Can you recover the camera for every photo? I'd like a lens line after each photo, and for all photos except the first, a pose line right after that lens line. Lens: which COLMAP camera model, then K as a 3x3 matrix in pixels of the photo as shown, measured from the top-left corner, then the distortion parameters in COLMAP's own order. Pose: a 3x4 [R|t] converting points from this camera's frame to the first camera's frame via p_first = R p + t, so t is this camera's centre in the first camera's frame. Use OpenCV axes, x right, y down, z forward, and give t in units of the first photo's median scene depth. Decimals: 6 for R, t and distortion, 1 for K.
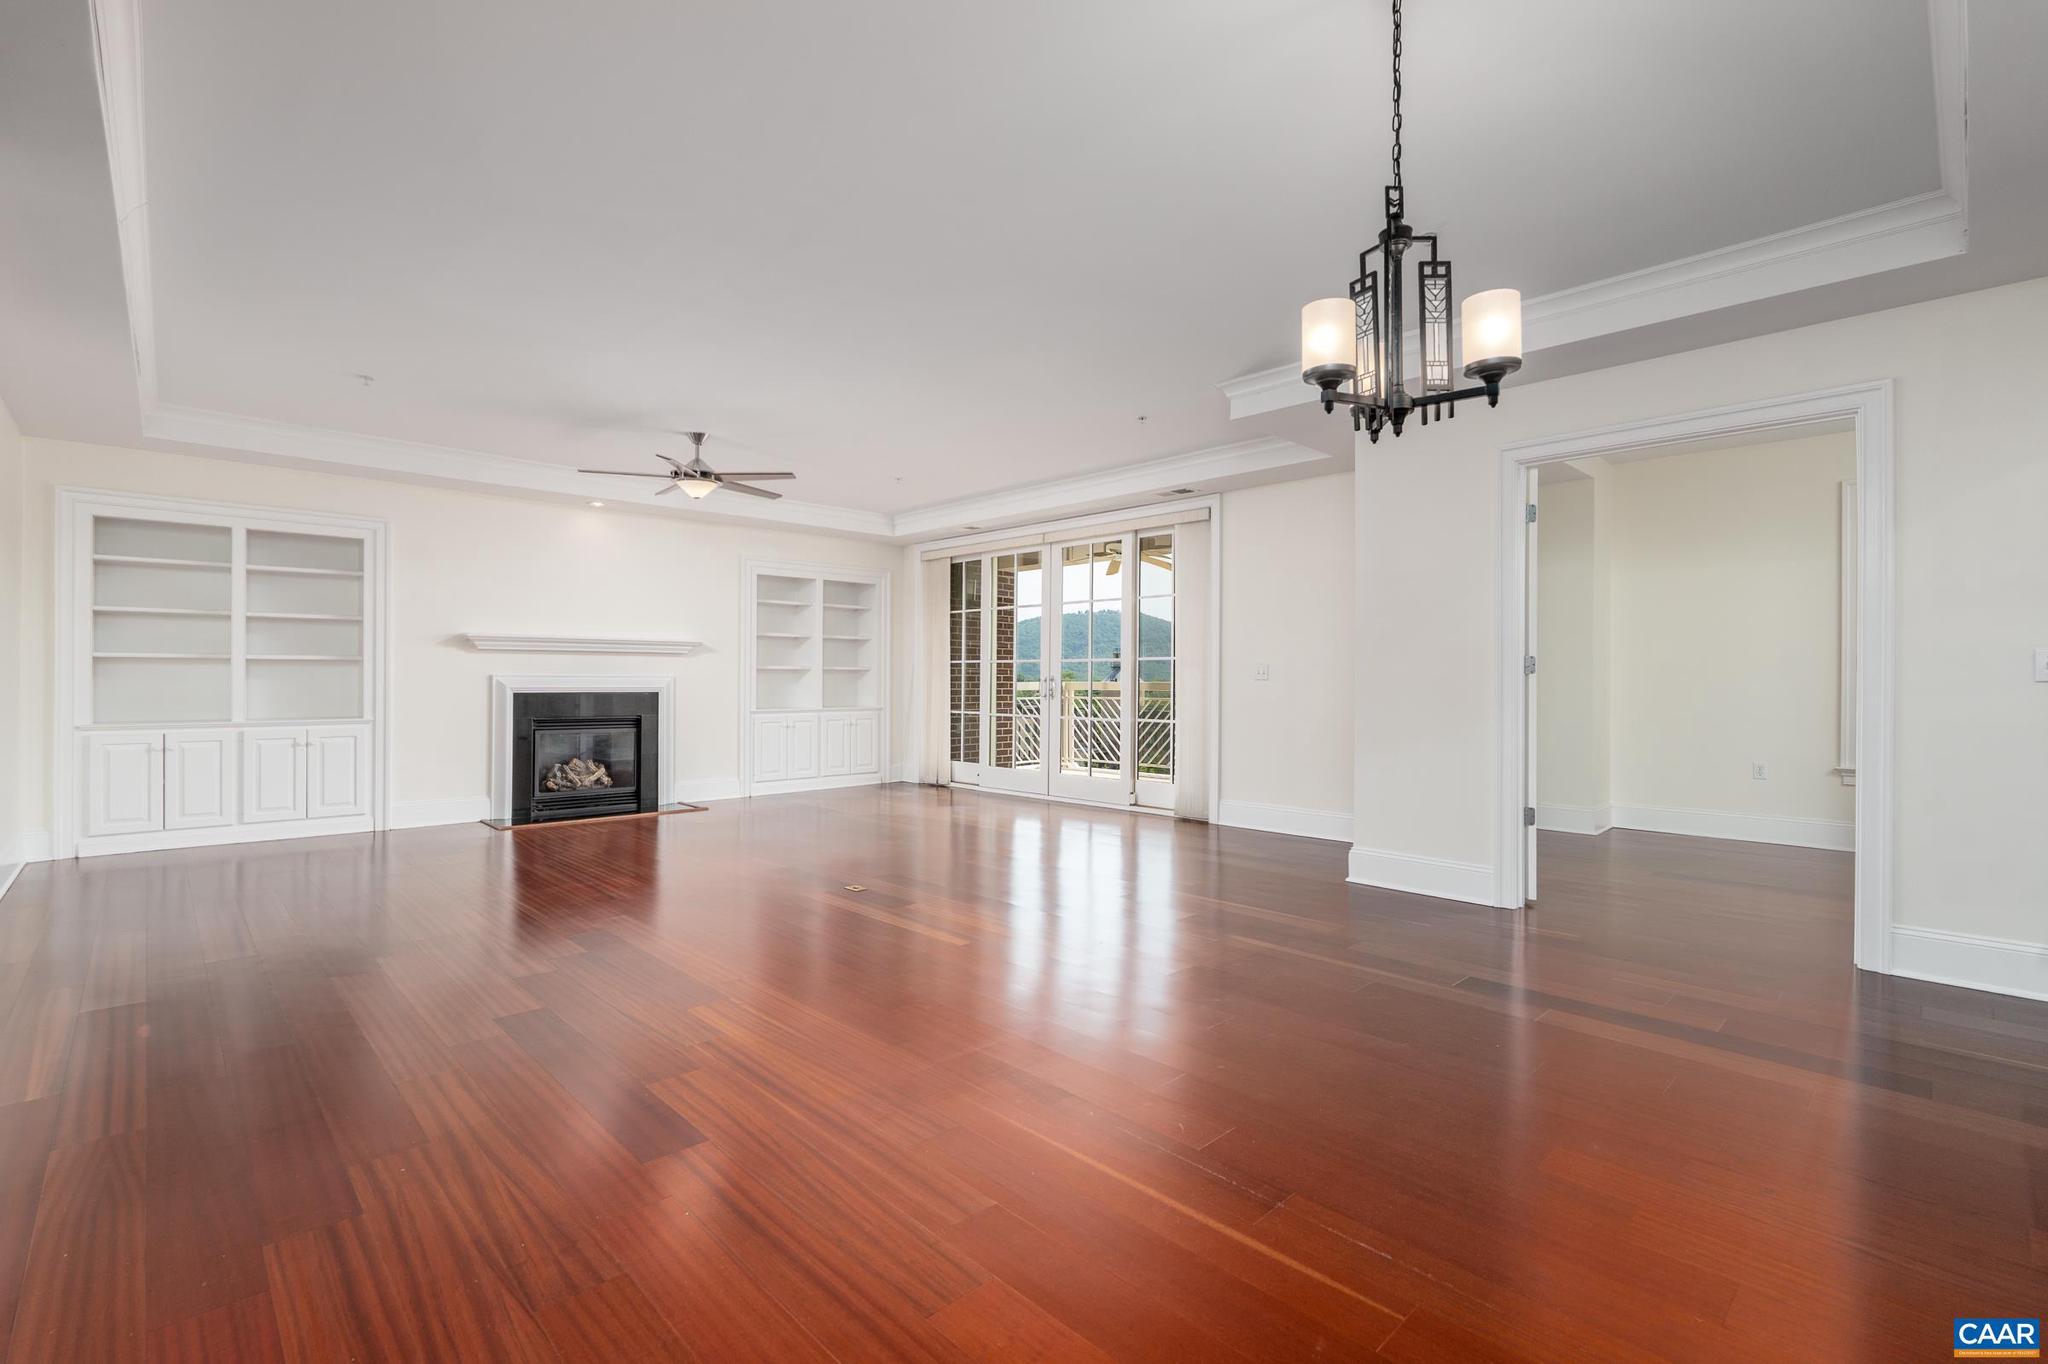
lens RADIAL K [[910.2, 0, 1027.5], [0, 910.2, 677.9], [0, 0, 1]] dist [-0.006102, 0.000958]
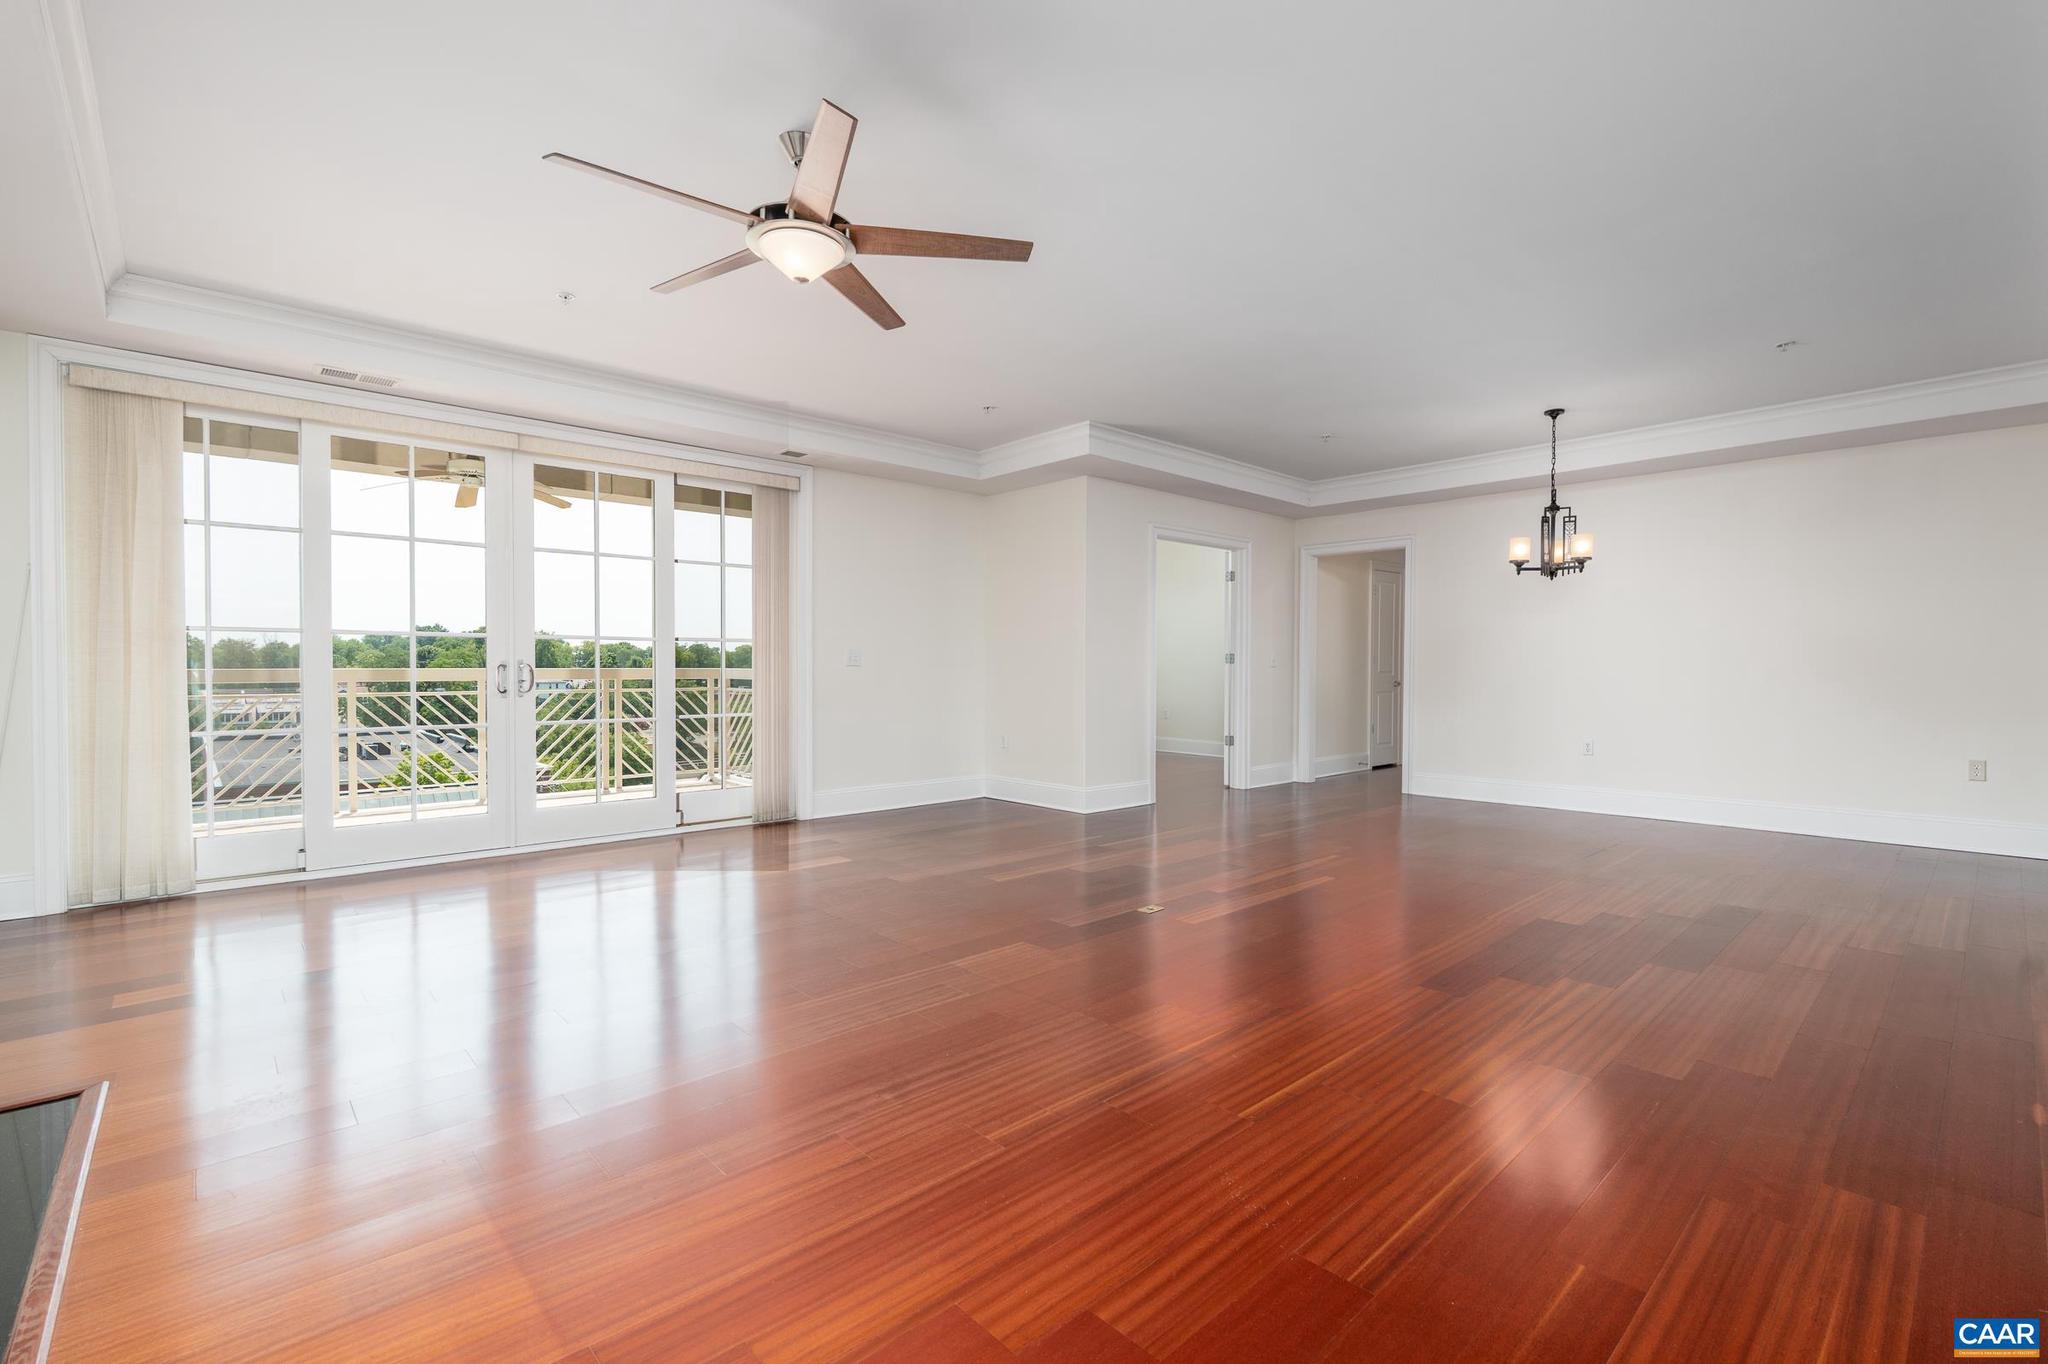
lens RADIAL K [[910.2, 0, 1020.3], [0, 910.2, 666.2], [0, 0, 1]] dist [-0.006102, 0.000958]
pose [[0.035940, -0.000097, 0.999354, -0.650100], [0.000704, 1.000000, 0.000071, 0.003002], [-0.999354, 0.000701, 0.035940, 0.678143]]
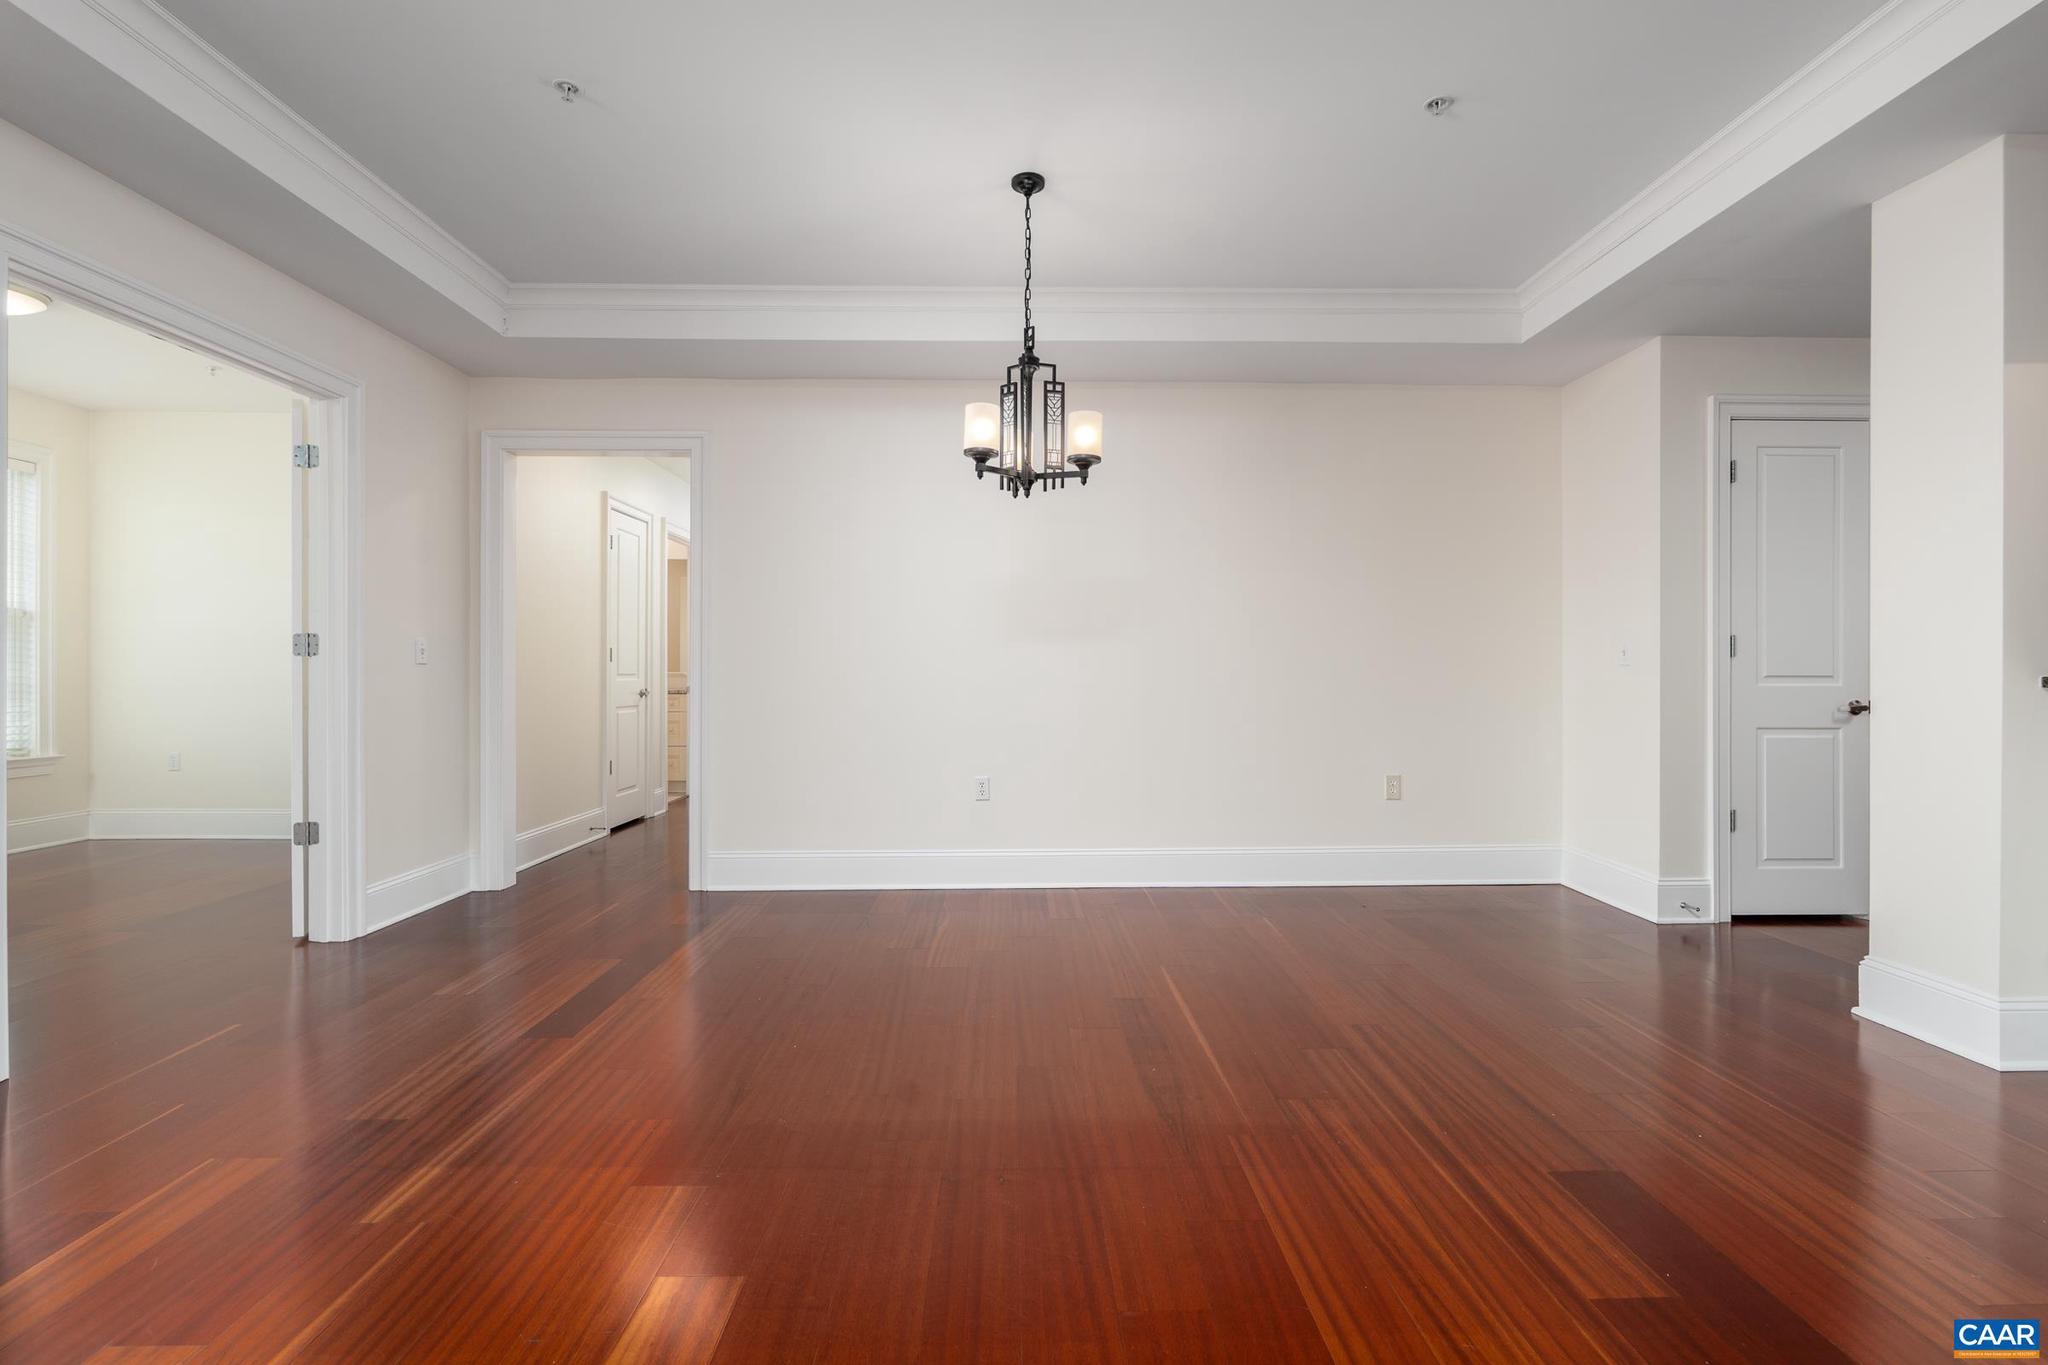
lens RADIAL K [[910.2, 0, 1040.6], [0, 910.2, 684.3], [0, 0, 1]] dist [-0.006102, 0.000958]
pose [[-0.734512, -0.006767, 0.678562, -0.162428], [0.001207, 0.999936, 0.011278, 0.009373], [-0.678594, 0.009103, -0.734457, 0.555607]]
